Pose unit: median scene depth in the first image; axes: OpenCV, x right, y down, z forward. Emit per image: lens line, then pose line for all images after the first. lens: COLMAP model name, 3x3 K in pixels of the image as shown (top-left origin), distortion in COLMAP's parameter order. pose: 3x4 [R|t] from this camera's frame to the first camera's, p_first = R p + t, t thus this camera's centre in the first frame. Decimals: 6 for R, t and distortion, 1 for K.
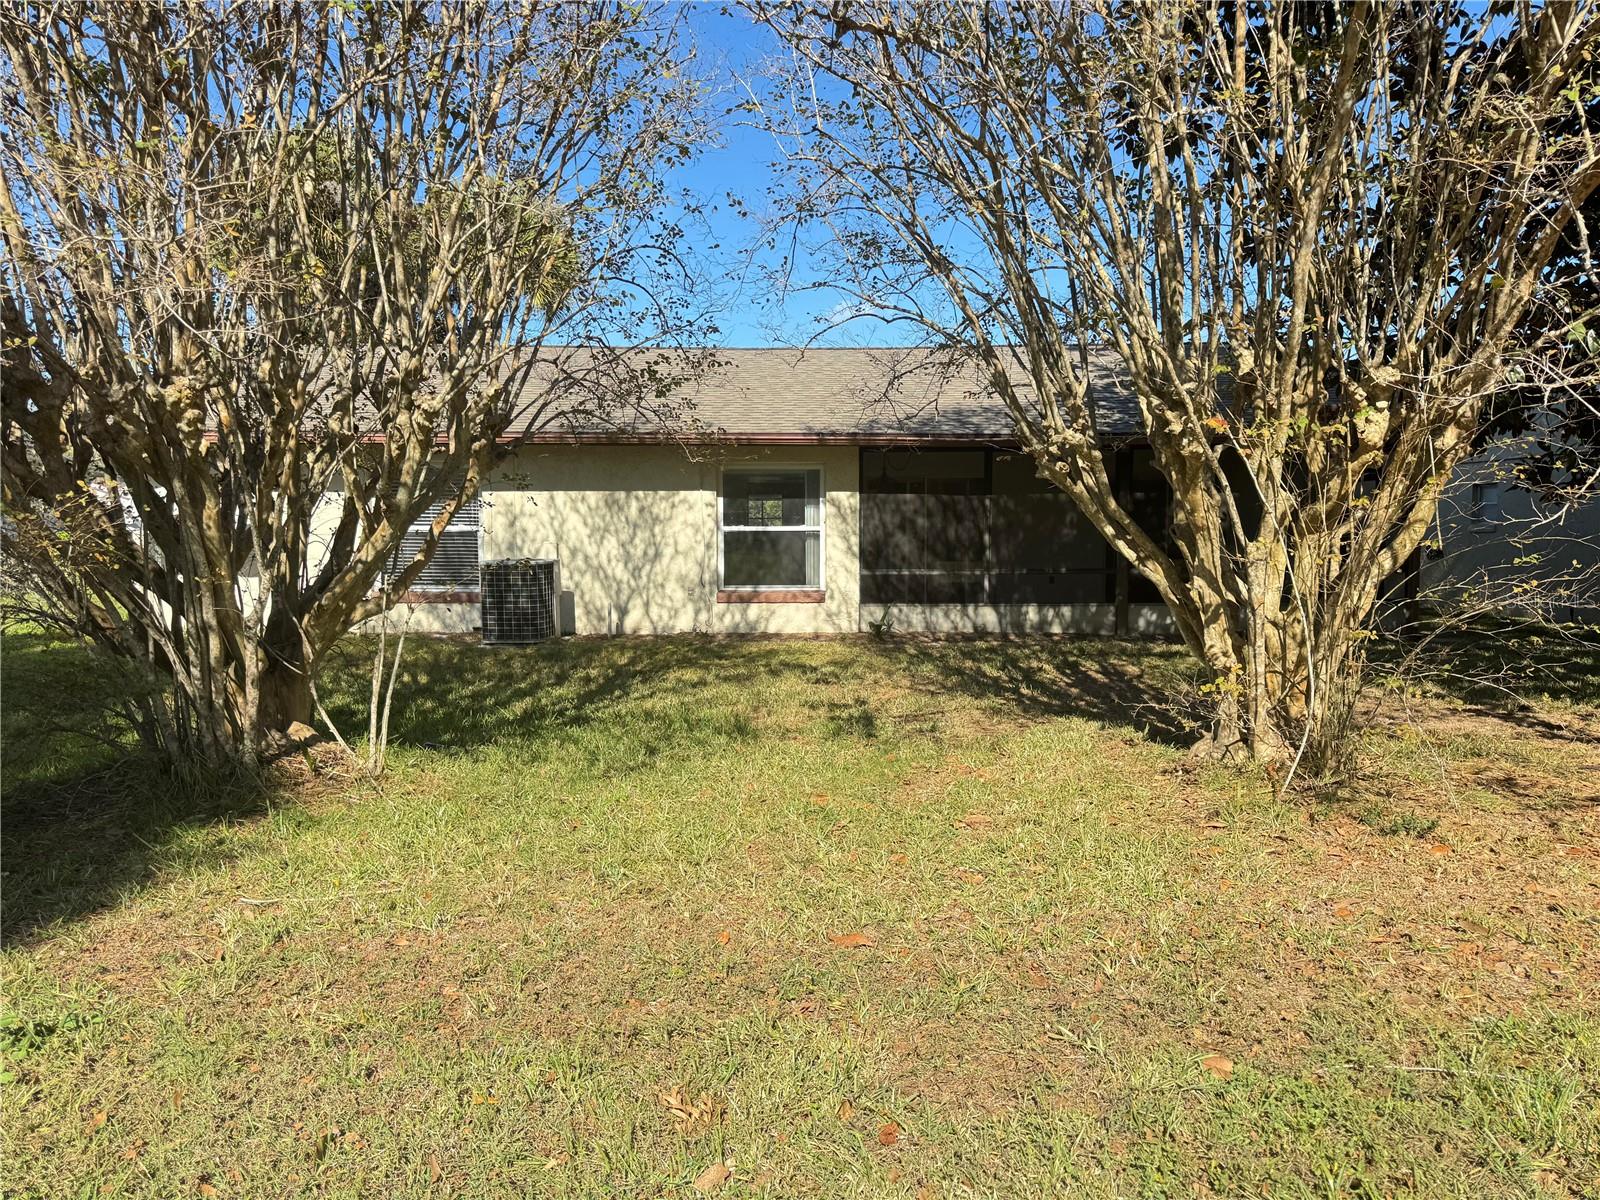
lens RADIAL K [[1123.6, 0, 802.0], [0, 1123.6, 606.2], [0, 0, 1]] dist [0.051062, -0.060050]
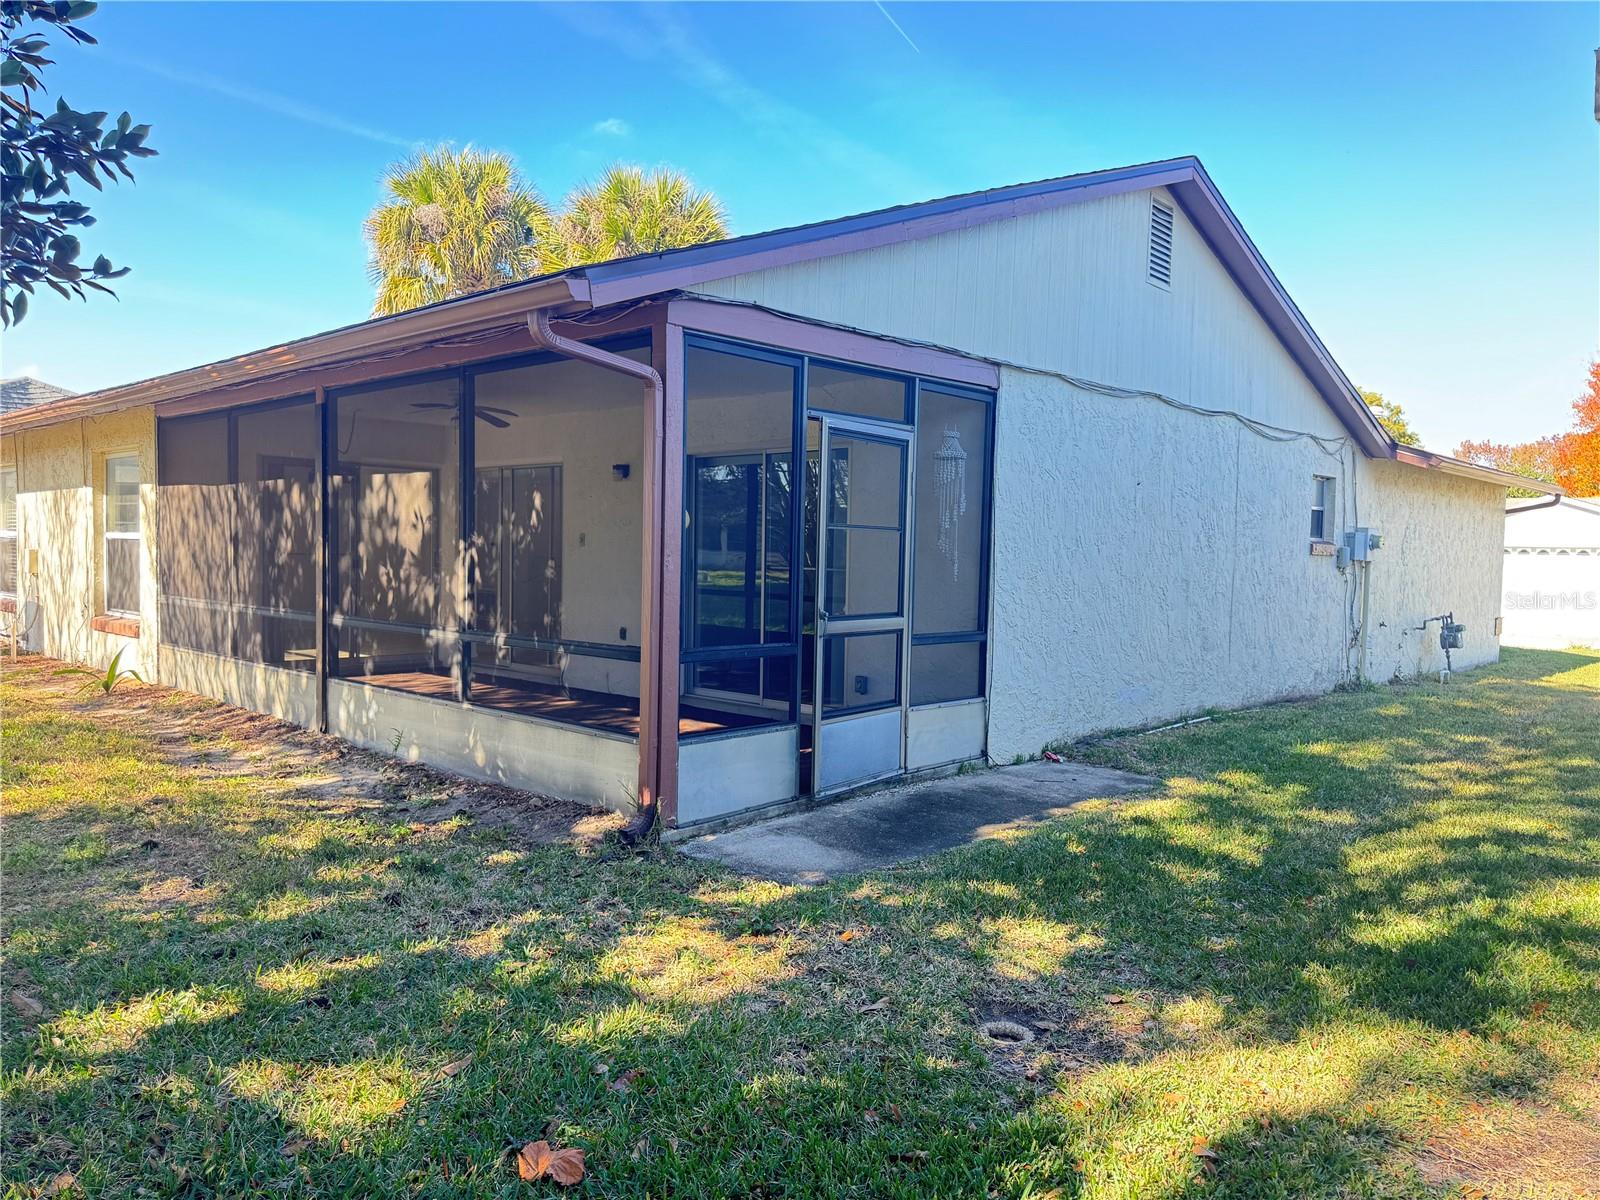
lens RADIAL K [[1123.6, 0, 809.9], [0, 1123.6, 615.0], [0, 0, 1]] dist [0.051062, -0.060050]
pose [[0.724503, 0.052849, -0.687243, 0.830284], [-0.079810, 0.996782, -0.007484, -0.046908], [0.684636, 0.060271, 0.726389, 0.767716]]
